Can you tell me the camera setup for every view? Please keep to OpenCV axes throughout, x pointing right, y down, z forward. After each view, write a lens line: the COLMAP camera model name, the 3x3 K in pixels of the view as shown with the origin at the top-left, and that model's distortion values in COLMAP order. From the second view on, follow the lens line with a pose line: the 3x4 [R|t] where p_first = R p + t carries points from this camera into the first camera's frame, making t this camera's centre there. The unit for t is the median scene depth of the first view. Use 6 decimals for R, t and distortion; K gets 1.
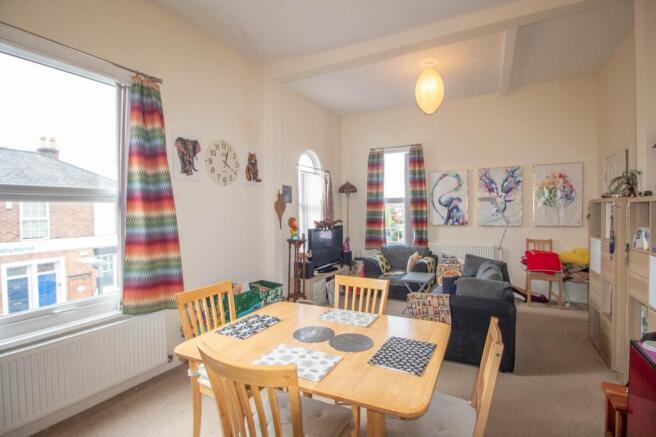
lens RADIAL K [[313.7, 0, 326.1], [0, 313.7, 215.0], [0, 0, 1]] dist [-0.015472, -0.000296]
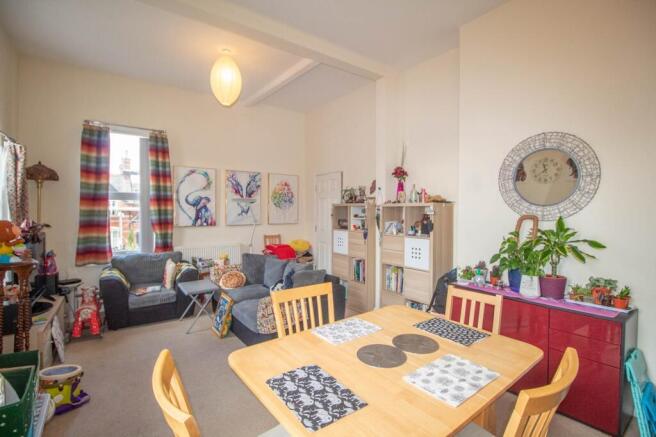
lens RADIAL K [[313.7, 0, 326.1], [0, 313.7, 215.0], [0, 0, 1]] dist [-0.015472, -0.000296]
pose [[0.423755, -0.001199, 0.905776, -0.288032], [0.003031, 0.999995, -0.000094, 0.000656], [-0.905772, 0.002785, 0.423757, 0.258977]]
